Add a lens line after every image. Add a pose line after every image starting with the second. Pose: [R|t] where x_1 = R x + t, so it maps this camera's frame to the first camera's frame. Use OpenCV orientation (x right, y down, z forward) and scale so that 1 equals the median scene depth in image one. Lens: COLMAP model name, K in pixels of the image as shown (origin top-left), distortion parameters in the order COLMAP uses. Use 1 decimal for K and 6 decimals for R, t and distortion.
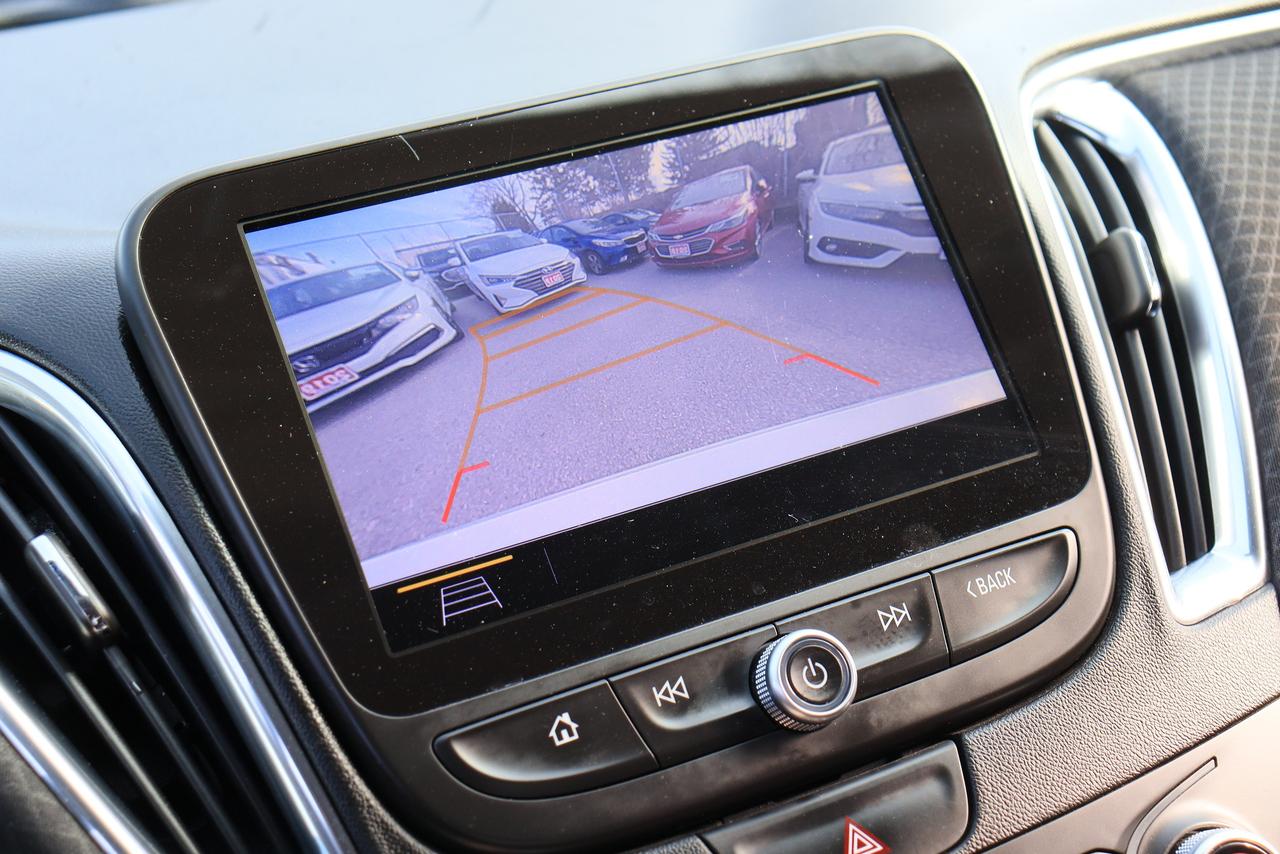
lens RADIAL K [[2174.2, 0, 635.2], [0, 2174.2, 428.1], [0, 0, 1]] dist [0.107286, 0.000000]
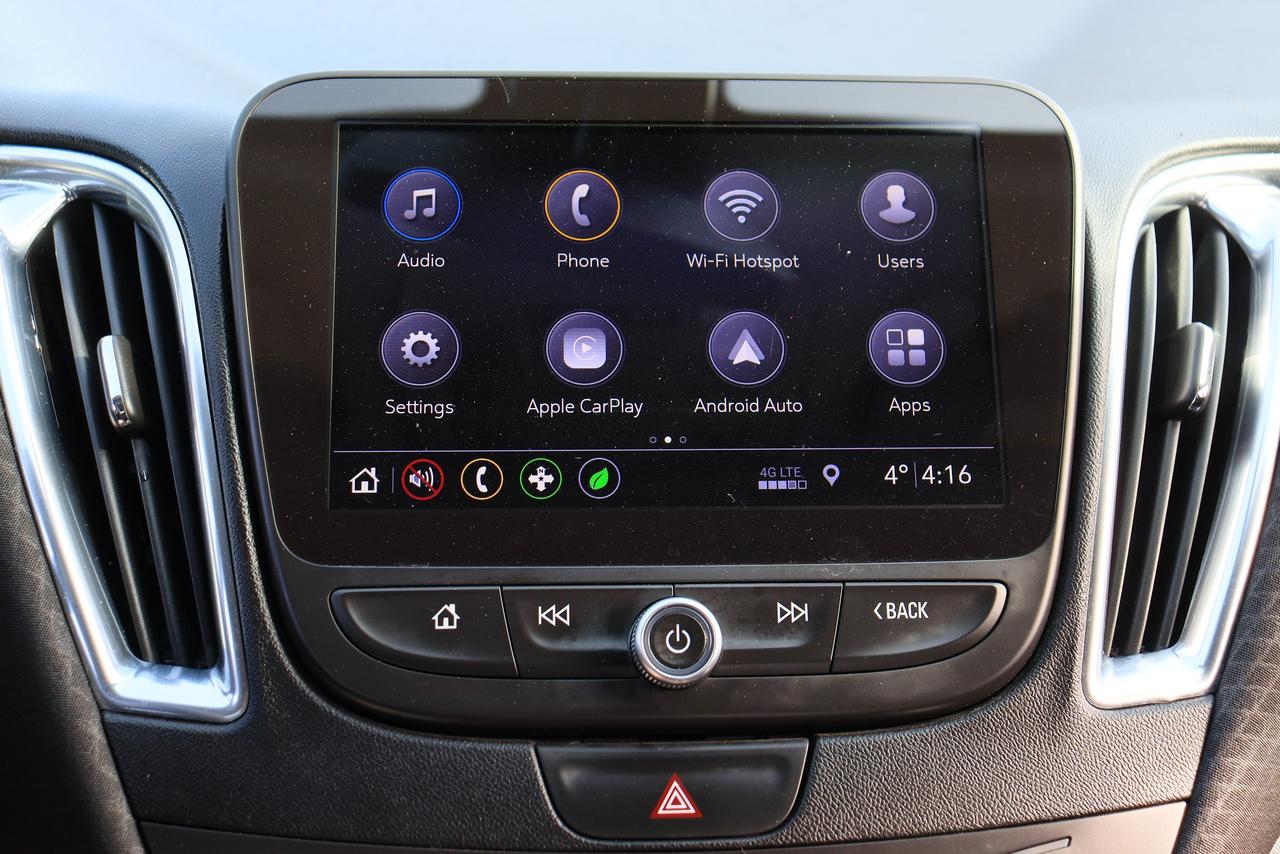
lens RADIAL K [[1693.1, 0, 642.6], [0, 1693.1, 421.6], [0, 0, 1]] dist [0.007634, 0.000000]
pose [[0.910267, 0.268001, -0.315579, 0.291336], [-0.254090, 0.963415, 0.085260, -0.056454], [0.326883, 0.002576, 0.945061, 0.192275]]
